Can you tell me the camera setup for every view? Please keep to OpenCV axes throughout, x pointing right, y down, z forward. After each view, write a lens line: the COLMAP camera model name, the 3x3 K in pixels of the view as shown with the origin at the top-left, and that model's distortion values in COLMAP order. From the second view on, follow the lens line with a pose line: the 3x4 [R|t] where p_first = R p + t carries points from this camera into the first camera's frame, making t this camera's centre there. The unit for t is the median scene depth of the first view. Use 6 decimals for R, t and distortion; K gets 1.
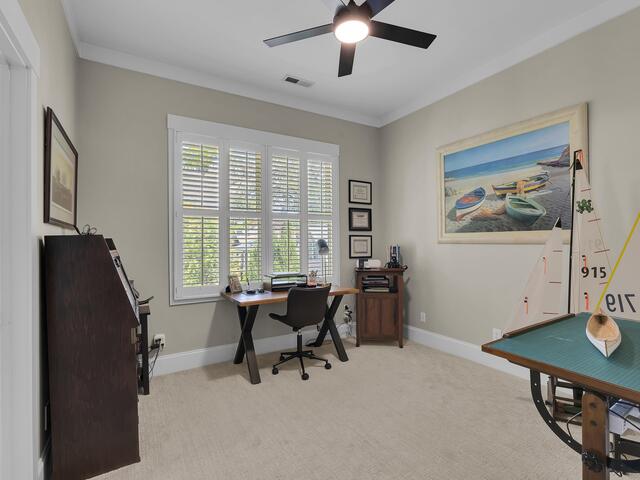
lens RADIAL K [[318.2, 0, 318.4], [0, 318.2, 242.0], [0, 0, 1]] dist [-0.001680, -0.003004]
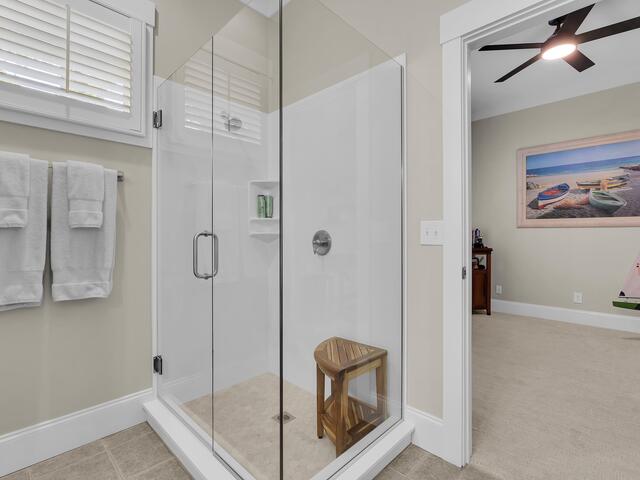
lens RADIAL K [[318.2, 0, 319.9], [0, 318.2, 238.8], [0, 0, 1]] dist [-0.001680, -0.003004]
pose [[0.965764, 0.012870, 0.259104, -0.784667], [-0.014335, 0.999890, 0.003768, 0.061974], [-0.259027, -0.007353, 0.965842, 0.023187]]
